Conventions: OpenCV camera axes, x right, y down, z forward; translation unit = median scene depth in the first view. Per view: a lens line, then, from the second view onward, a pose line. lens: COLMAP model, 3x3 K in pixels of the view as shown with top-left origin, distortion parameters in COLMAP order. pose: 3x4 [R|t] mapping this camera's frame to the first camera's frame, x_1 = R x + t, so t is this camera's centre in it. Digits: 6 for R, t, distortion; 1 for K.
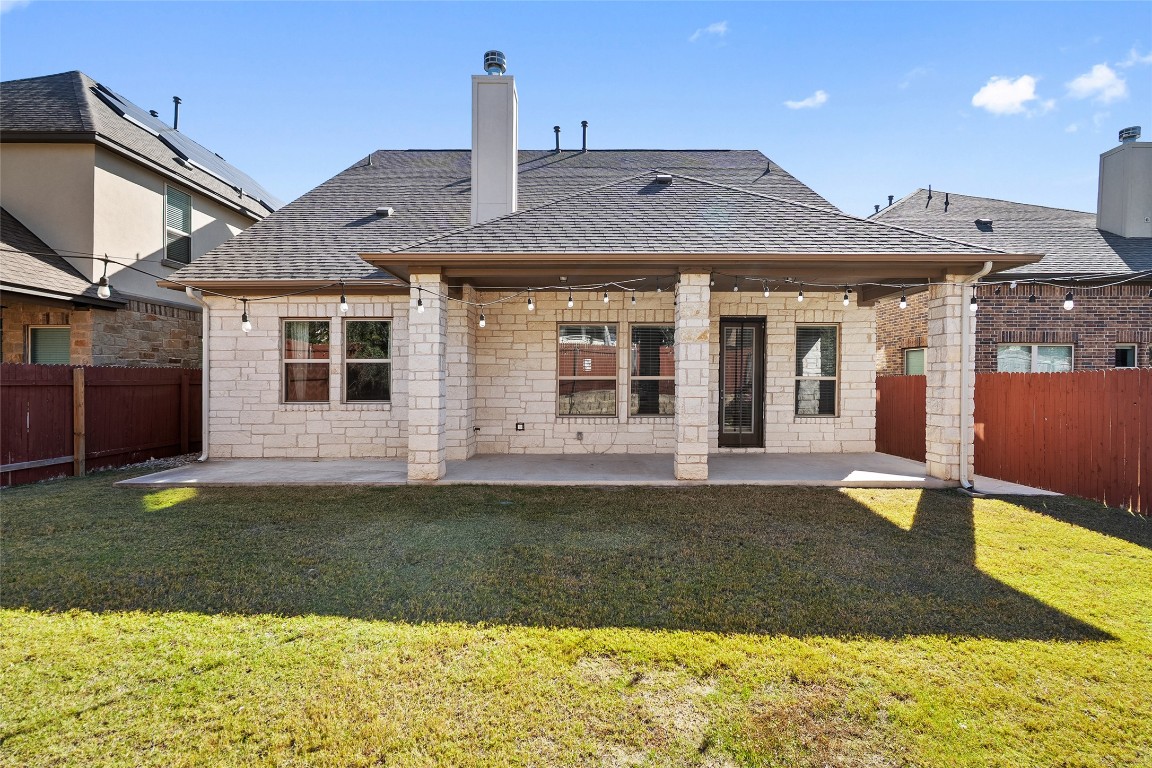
lens RADIAL K [[529.8, 0, 575.2], [0, 529.8, 385.1], [0, 0, 1]] dist [0.000392, -0.001189]
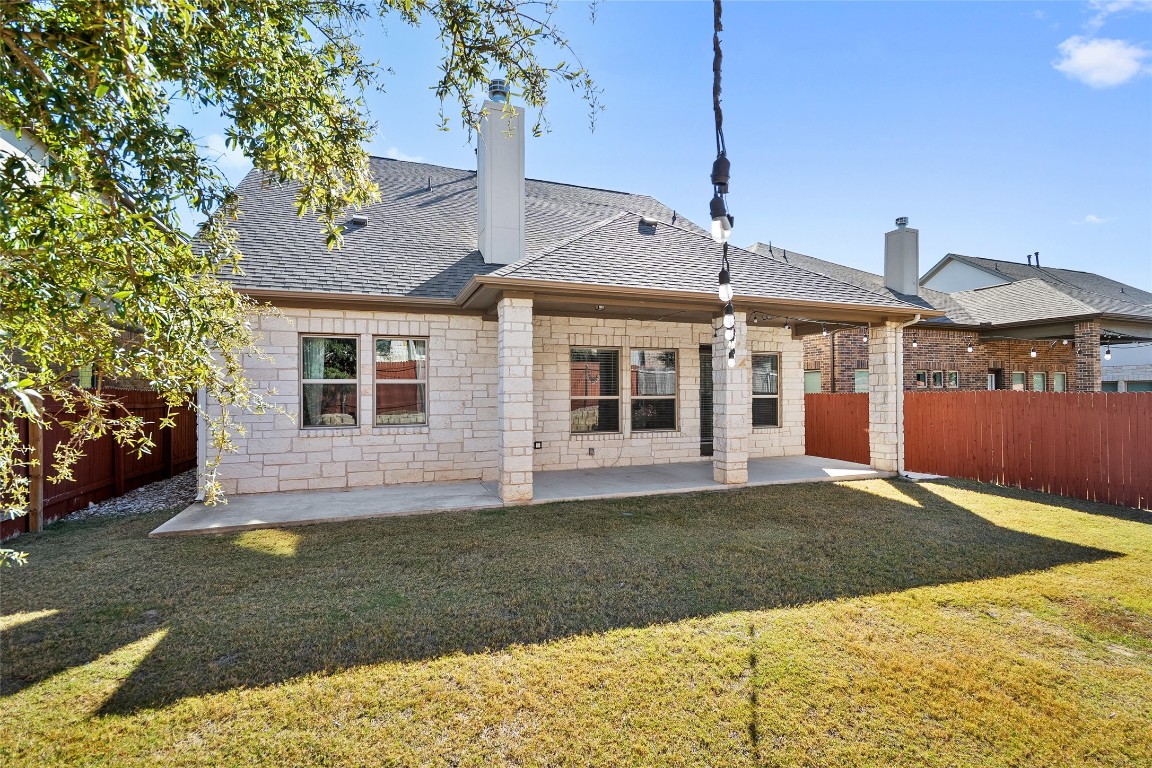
lens RADIAL K [[529.8, 0, 544.3], [0, 529.8, 390.1], [0, 0, 1]] dist [0.000392, -0.001189]
pose [[0.937012, -0.002234, 0.349290, -0.485350], [0.009547, 0.999770, -0.019215, -0.009764], [-0.349166, 0.021339, 0.936818, 0.023566]]
